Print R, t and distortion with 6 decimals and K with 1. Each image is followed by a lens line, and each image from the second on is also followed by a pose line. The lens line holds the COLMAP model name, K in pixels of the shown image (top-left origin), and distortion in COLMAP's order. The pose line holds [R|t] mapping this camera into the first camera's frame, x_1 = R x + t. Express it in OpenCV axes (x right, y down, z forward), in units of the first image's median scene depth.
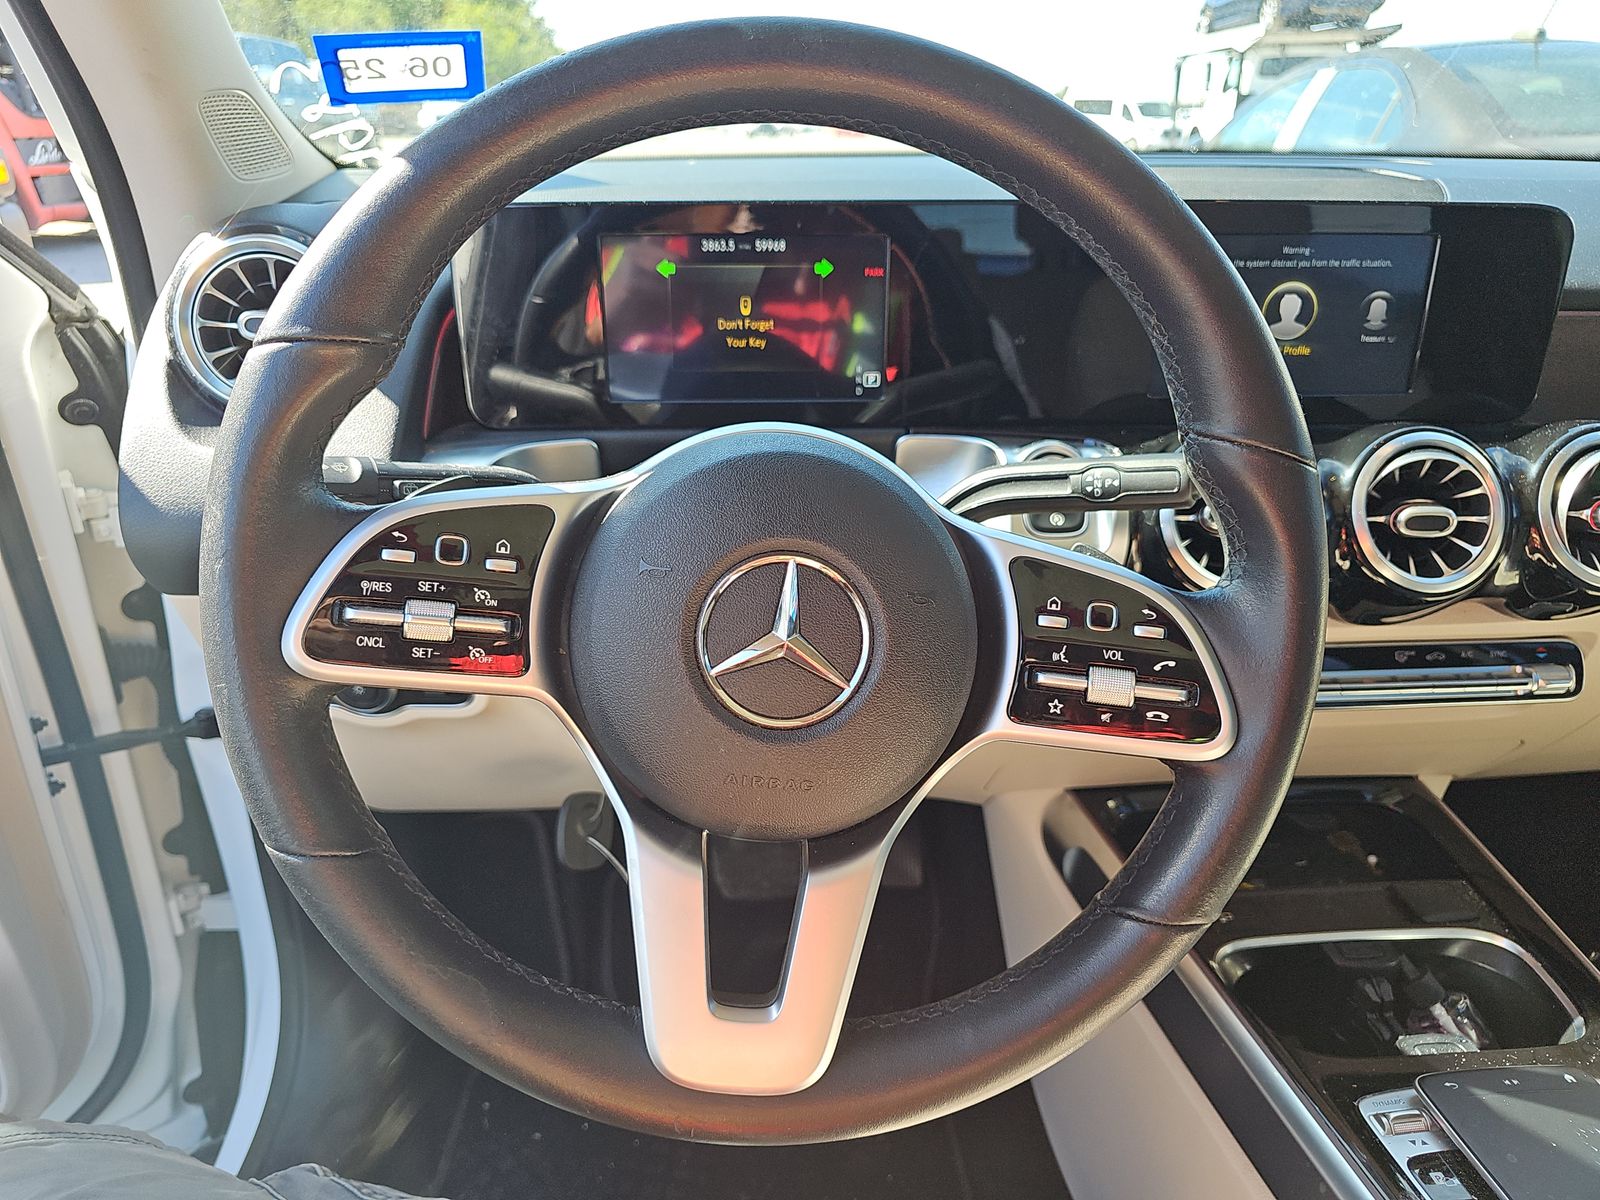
lens RADIAL K [[1097.9, 0, 799.2], [0, 1097.9, 619.1], [0, 0, 1]] dist [0.054480, -0.089224]
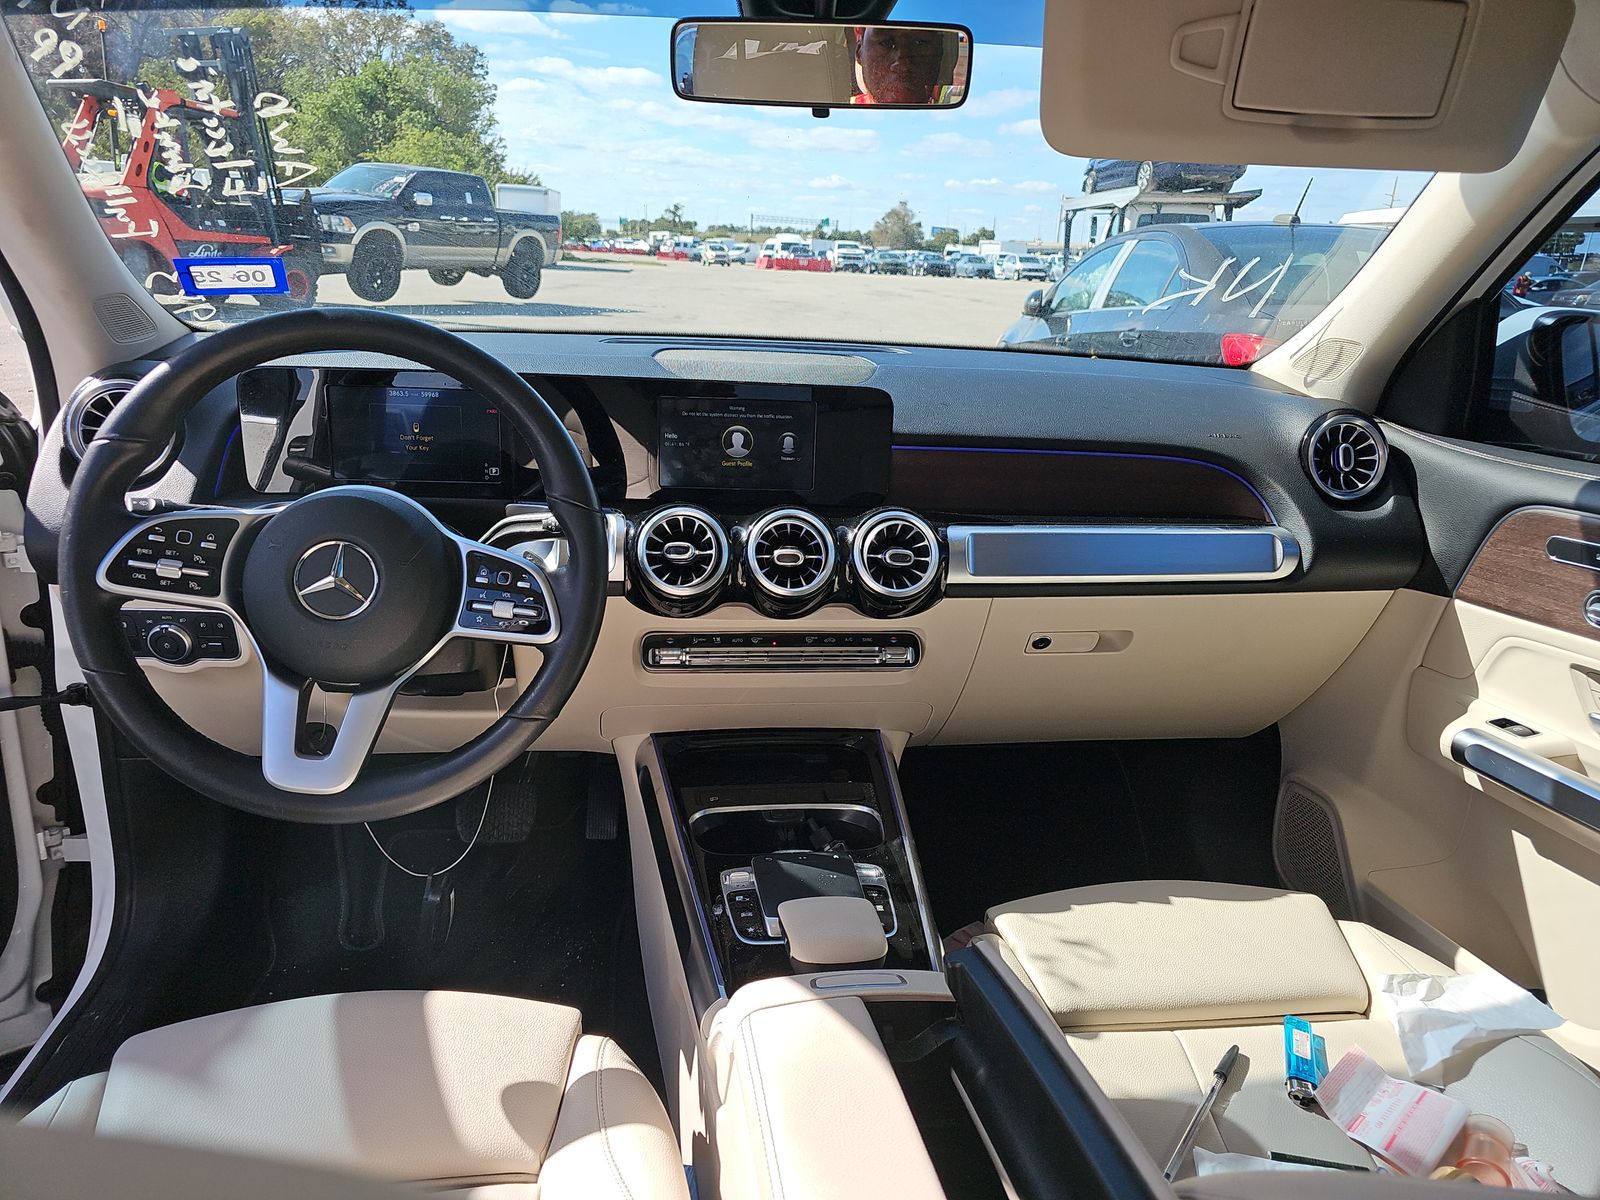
lens RADIAL K [[1060.3, 0, 800.0], [0, 1060.3, 600.0], [0, 0, 1]] dist [0.037552, -0.041459]
pose [[0.996789, 0.020870, 0.077301, 0.450306], [-0.012466, 0.994112, -0.107637, 0.167290], [-0.079092, 0.106328, 0.991180, -0.714866]]
